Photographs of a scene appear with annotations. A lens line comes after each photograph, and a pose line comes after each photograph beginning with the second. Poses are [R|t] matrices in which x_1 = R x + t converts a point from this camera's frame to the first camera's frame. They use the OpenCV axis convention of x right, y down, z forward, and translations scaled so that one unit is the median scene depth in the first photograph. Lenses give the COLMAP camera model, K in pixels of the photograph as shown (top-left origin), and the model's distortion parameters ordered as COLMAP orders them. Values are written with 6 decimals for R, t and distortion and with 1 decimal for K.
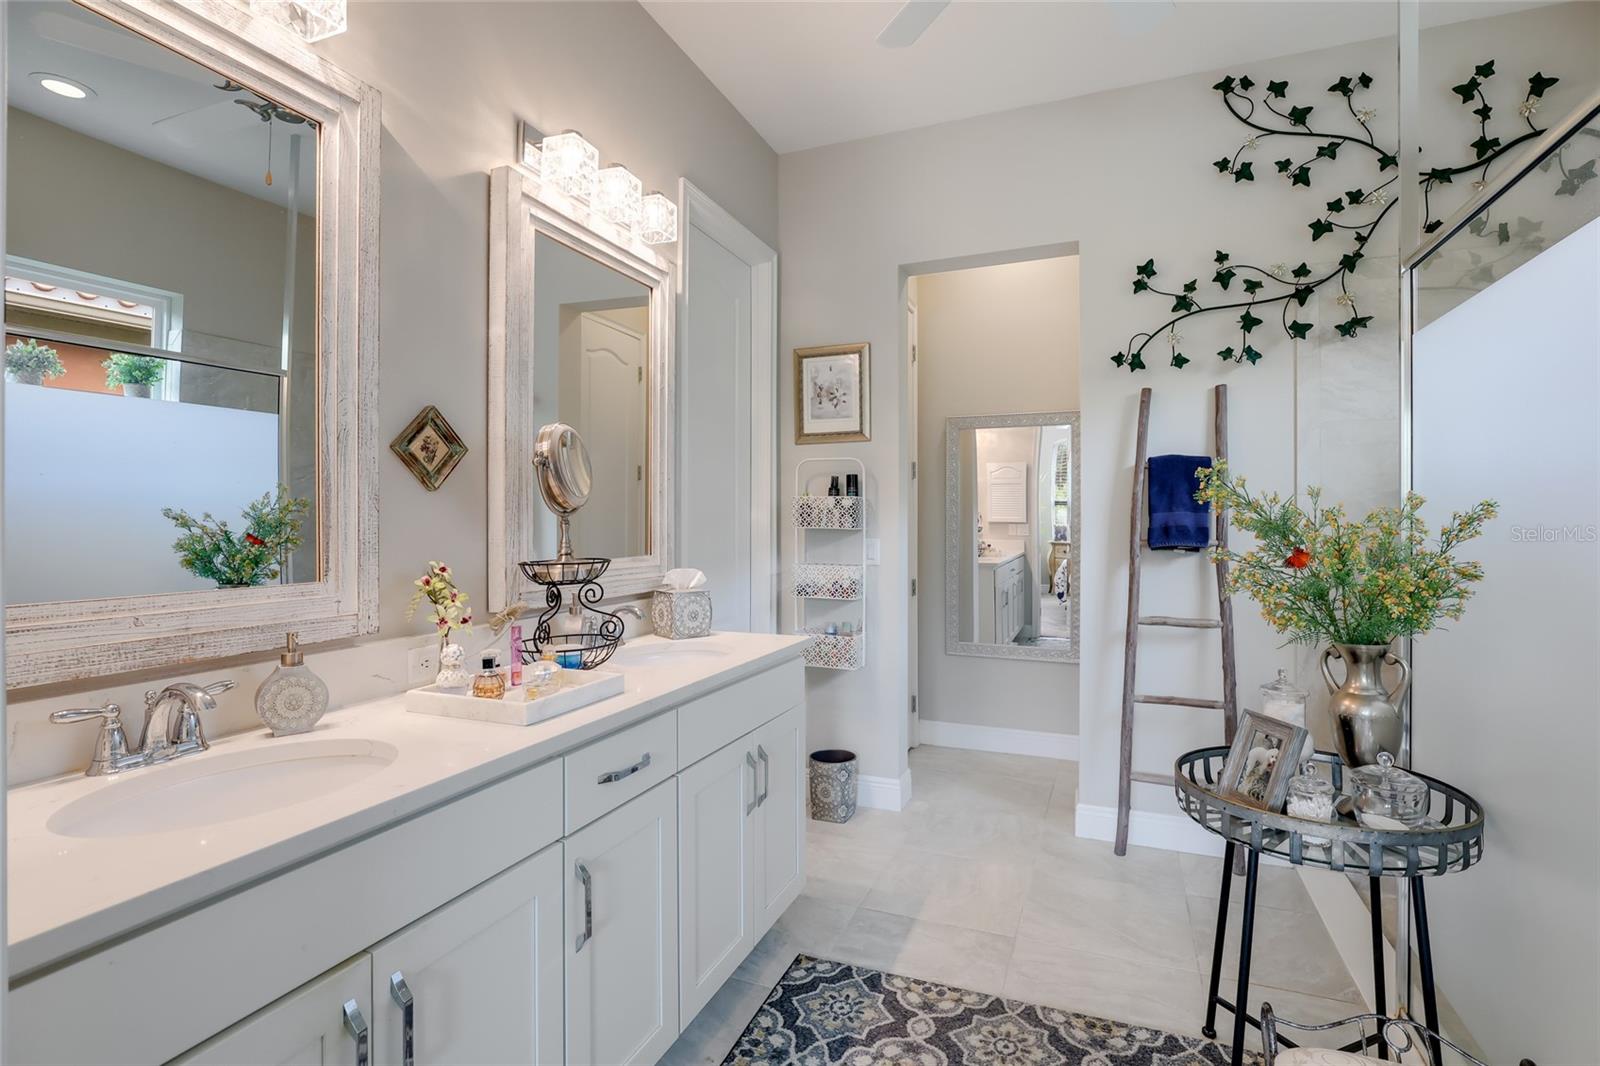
lens RADIAL K [[779.9, 0, 787.6], [0, 779.9, 494.1], [0, 0, 1]] dist [-0.005401, -0.001130]
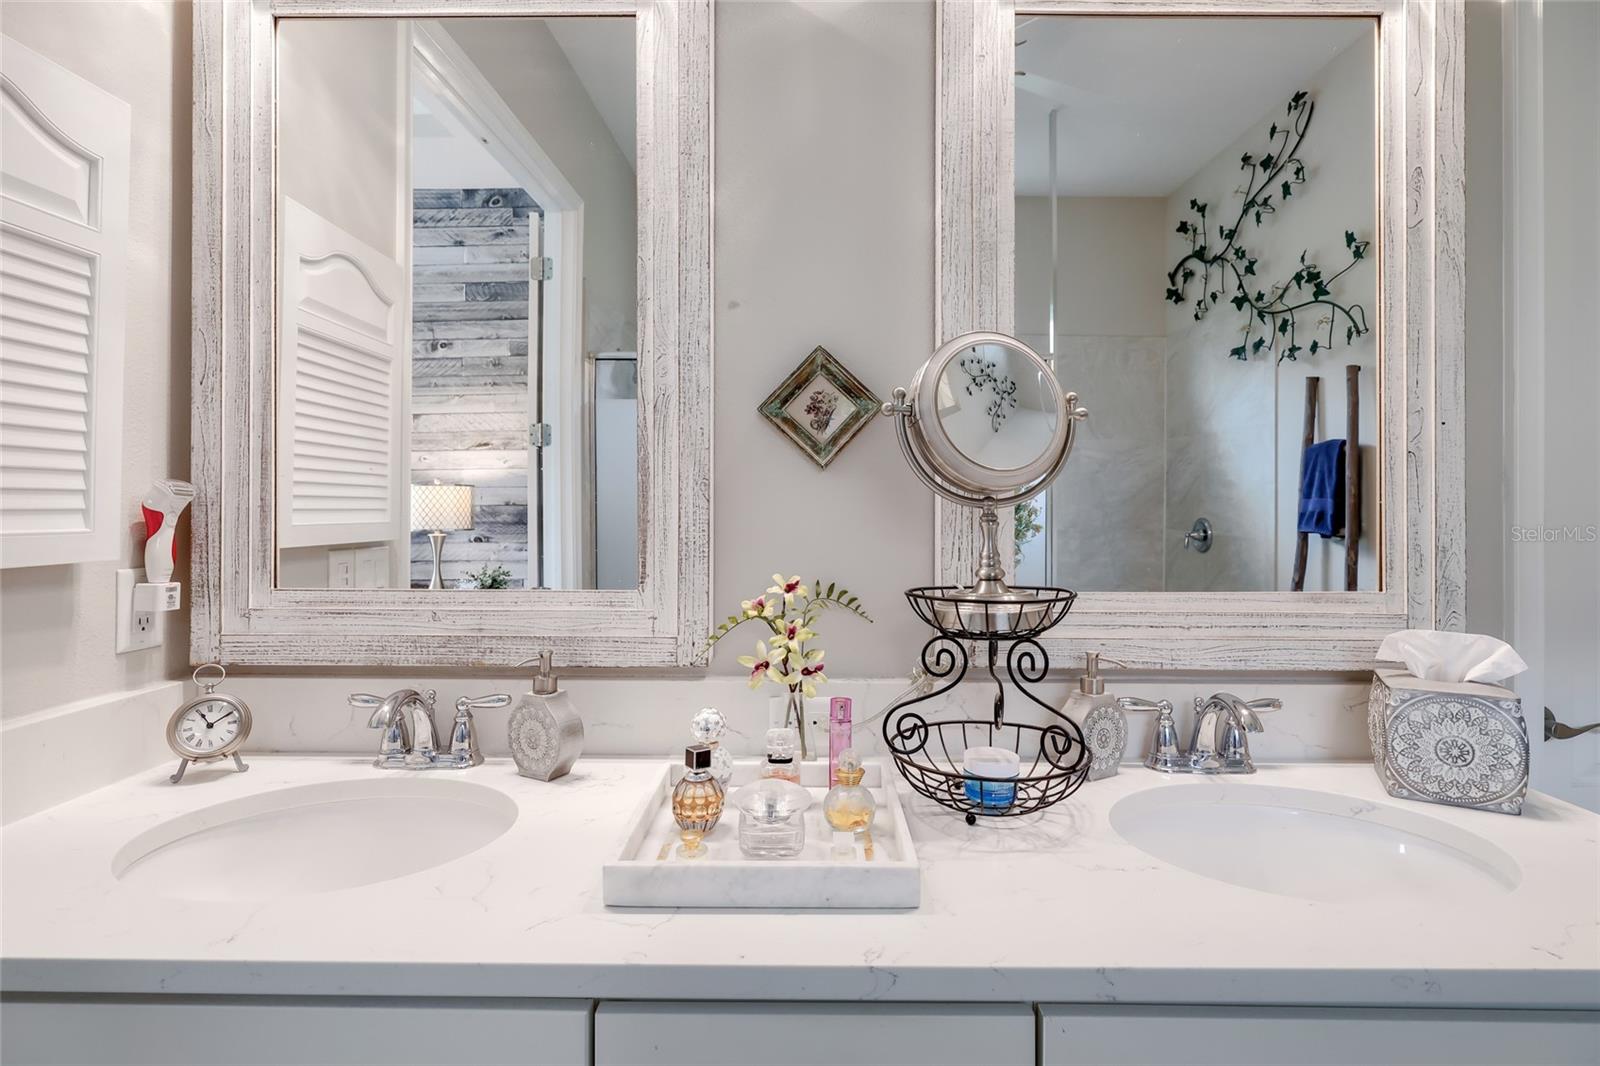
lens RADIAL K [[744.7, 0, 804.3], [0, 744.7, 499.5], [0, 0, 1]] dist [-0.002673, 0.000029]
pose [[0.389608, -0.010210, -0.920924, 0.138445], [0.027089, 0.999633, 0.000378, 0.020625], [0.920582, -0.025094, 0.389742, 0.724257]]
